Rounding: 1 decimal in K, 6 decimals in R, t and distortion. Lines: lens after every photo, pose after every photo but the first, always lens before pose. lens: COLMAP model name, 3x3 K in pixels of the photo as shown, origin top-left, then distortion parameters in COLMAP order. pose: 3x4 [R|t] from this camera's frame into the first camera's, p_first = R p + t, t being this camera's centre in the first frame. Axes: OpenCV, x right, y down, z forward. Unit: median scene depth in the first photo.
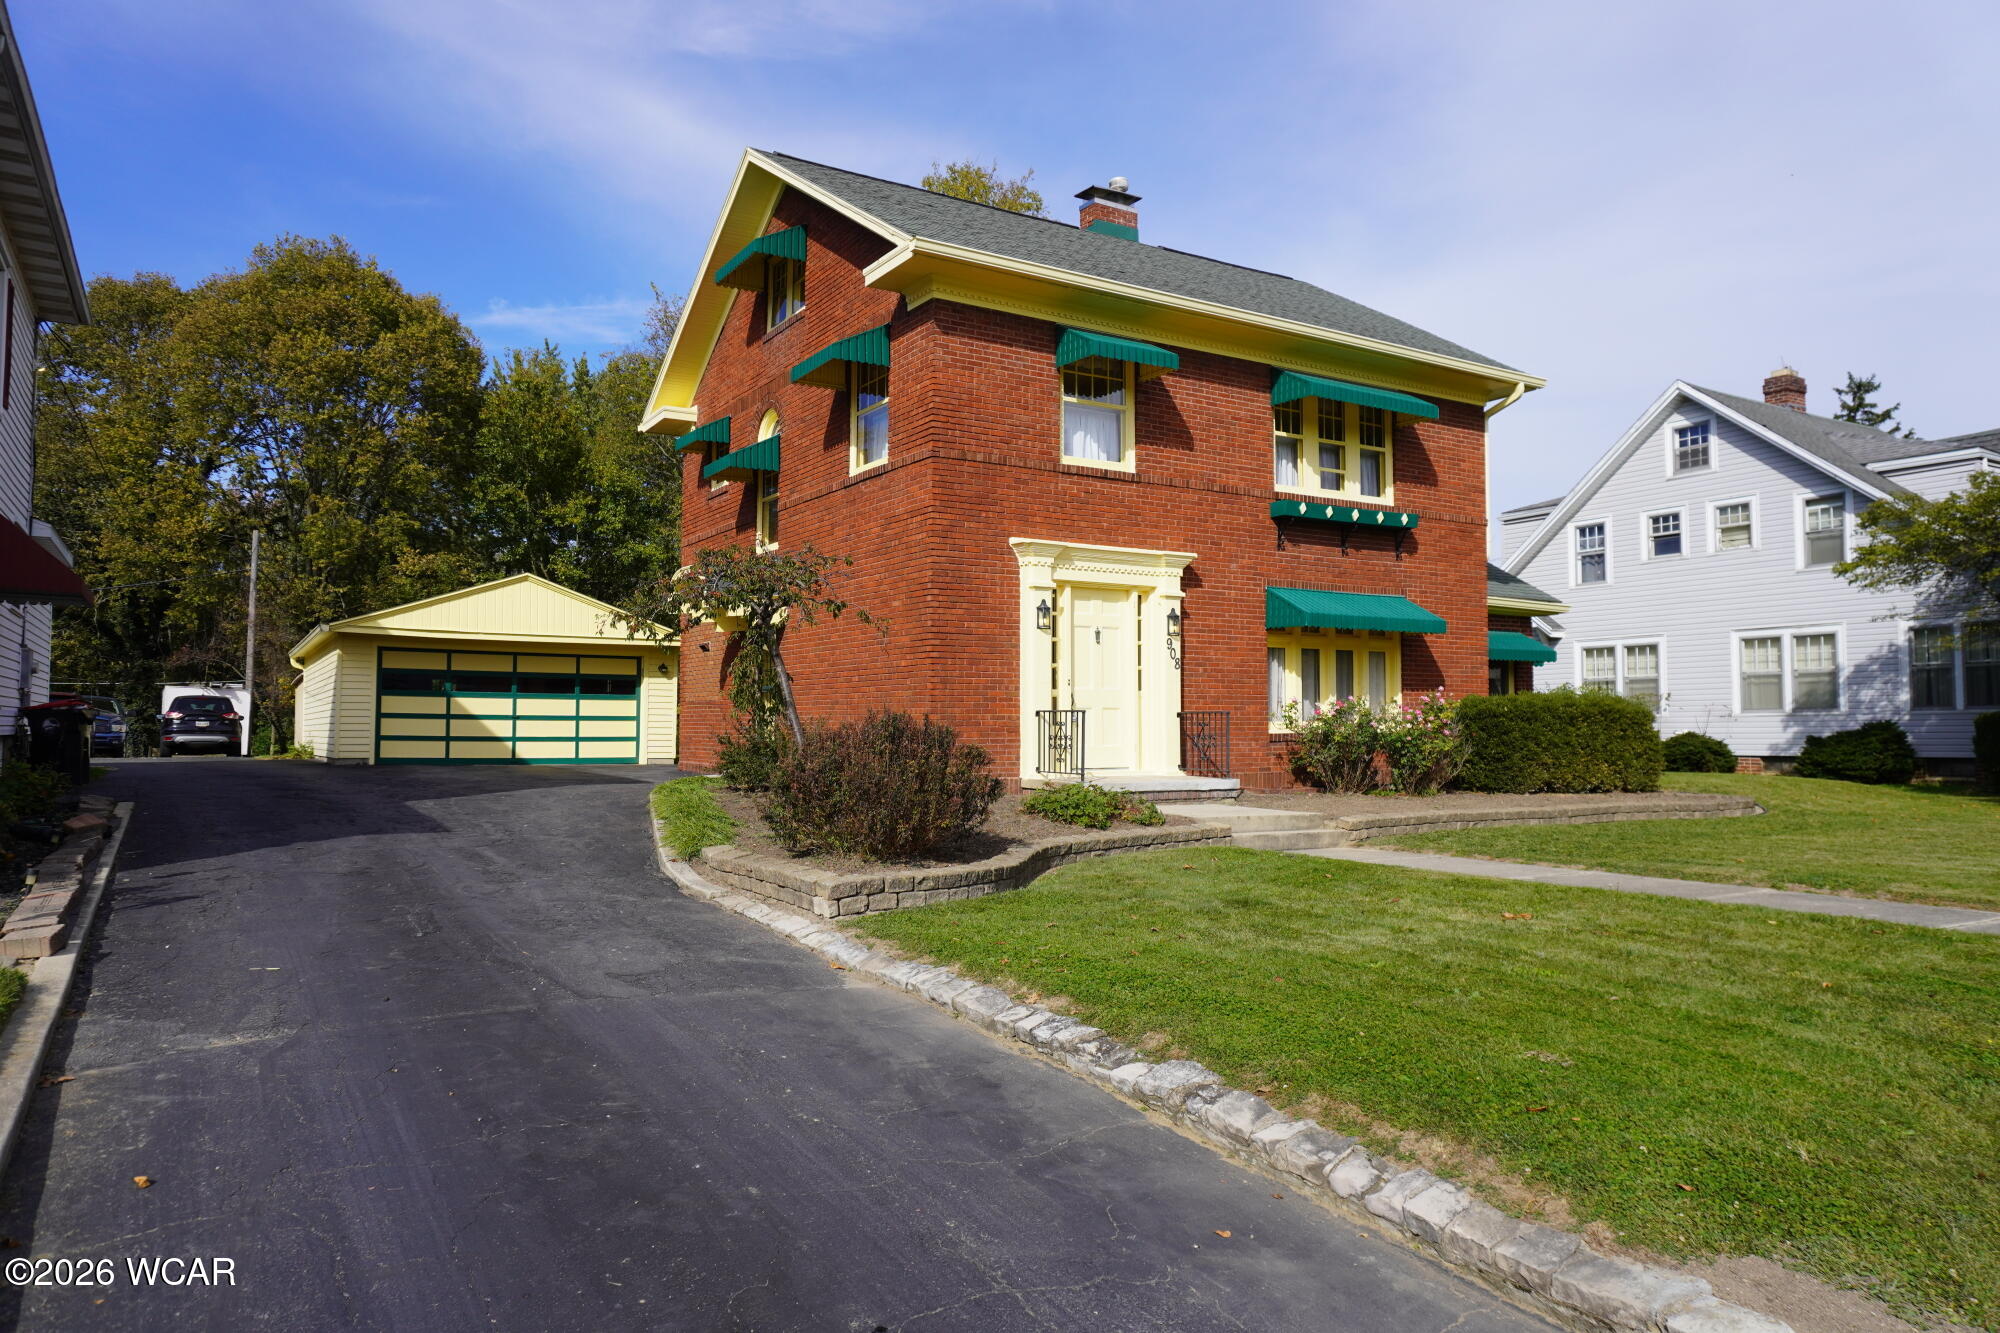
lens RADIAL K [[1316.0, 0, 1000.0], [0, 1316.0, 666.5], [0, 0, 1]] dist [0.002856, 0.000260]
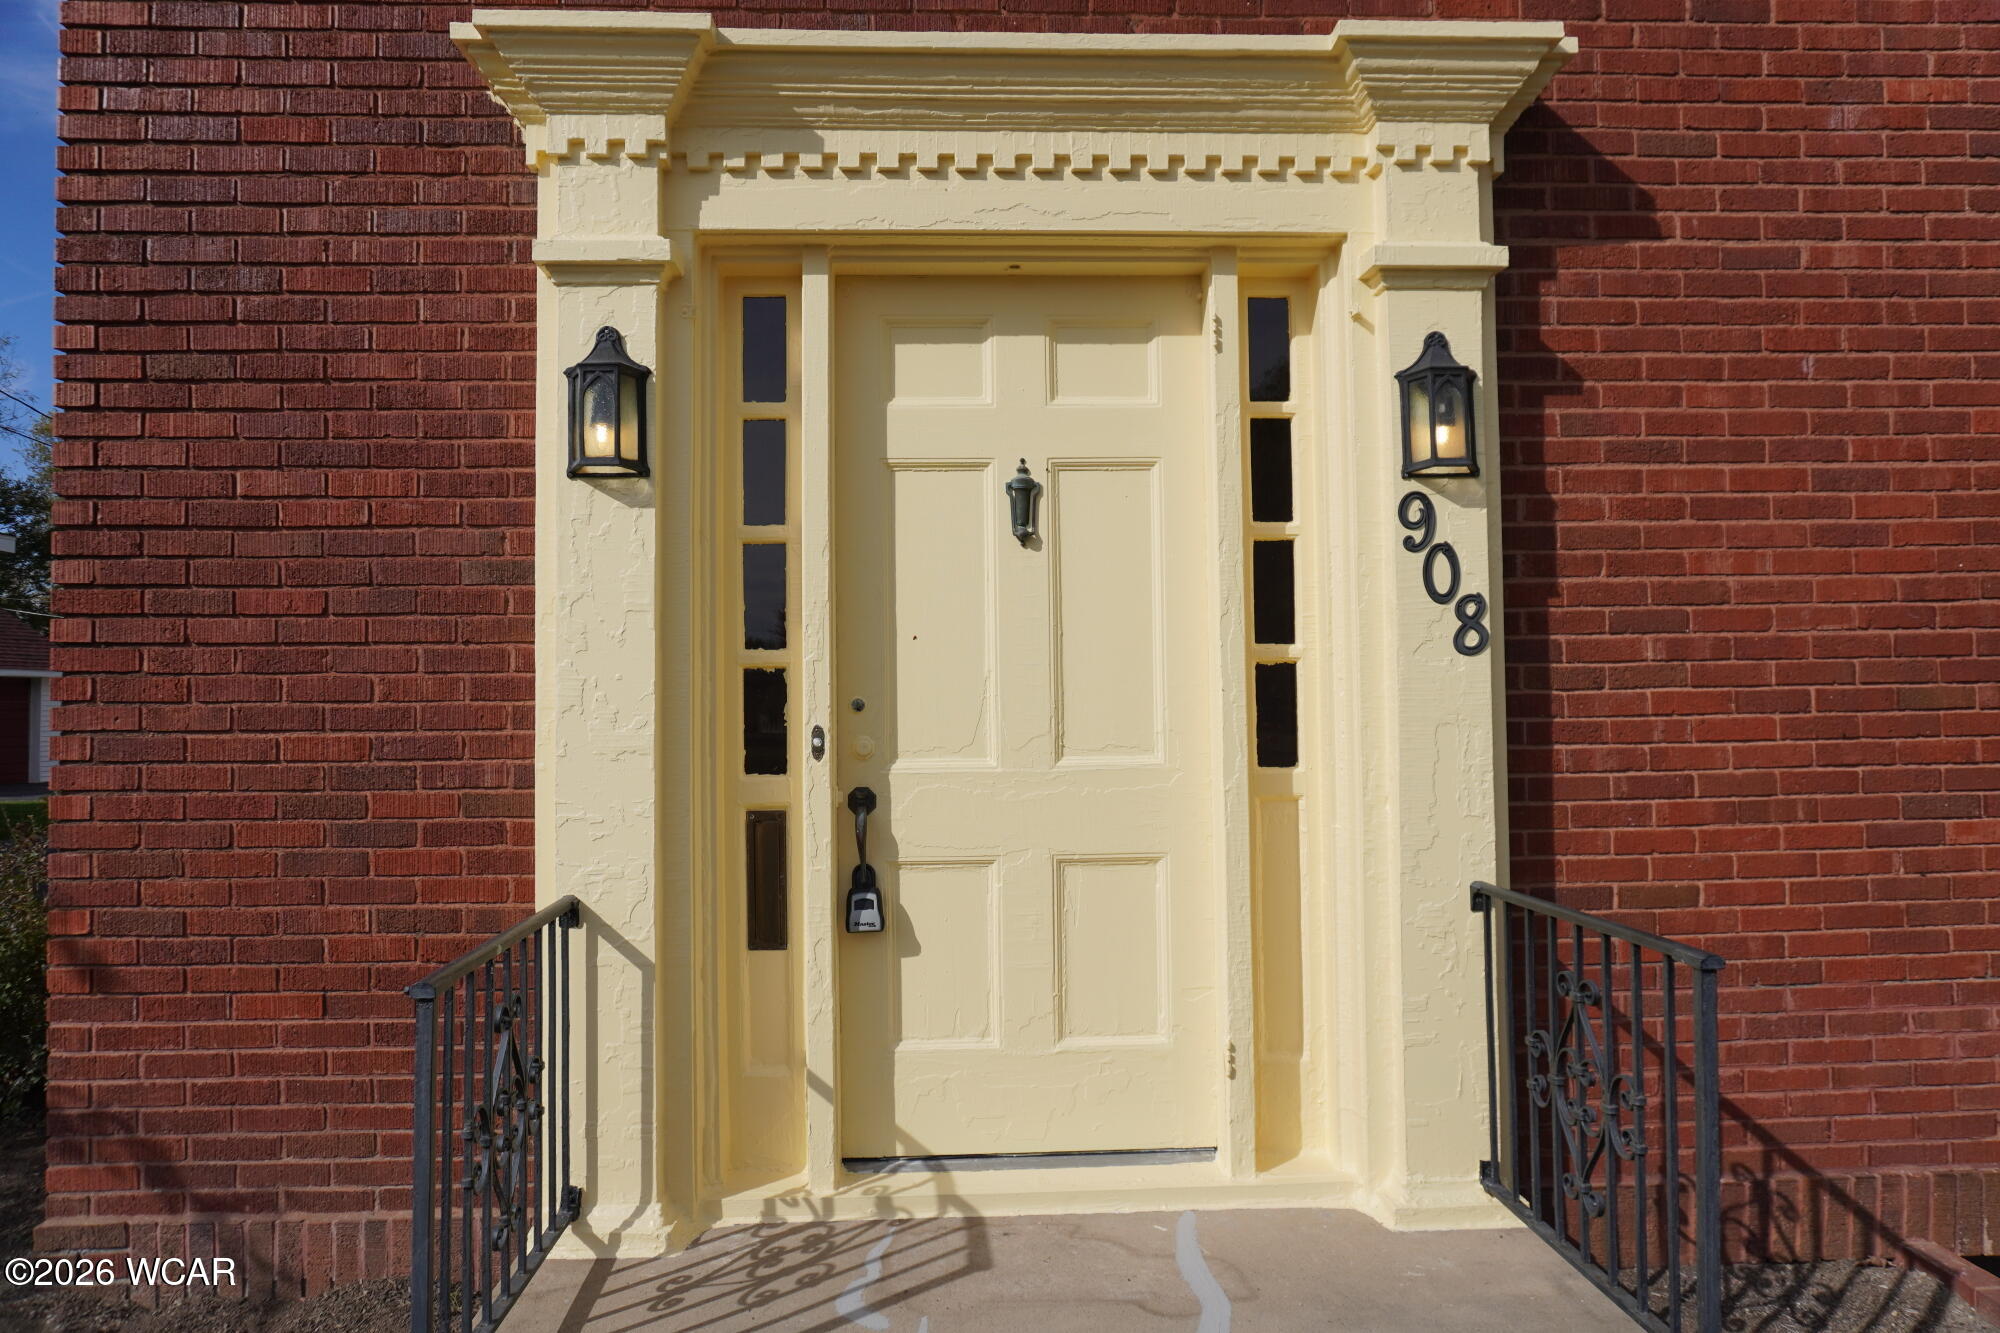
lens RADIAL K [[1316.0, 0, 1000.0], [0, 1316.0, 666.5], [0, 0, 1]] dist [0.002856, 0.000260]
pose [[0.878049, -0.024749, -0.477930, 0.190030], [0.034542, 0.999335, 0.011710, -0.000686], [0.477322, -0.026790, 0.878320, 0.915286]]
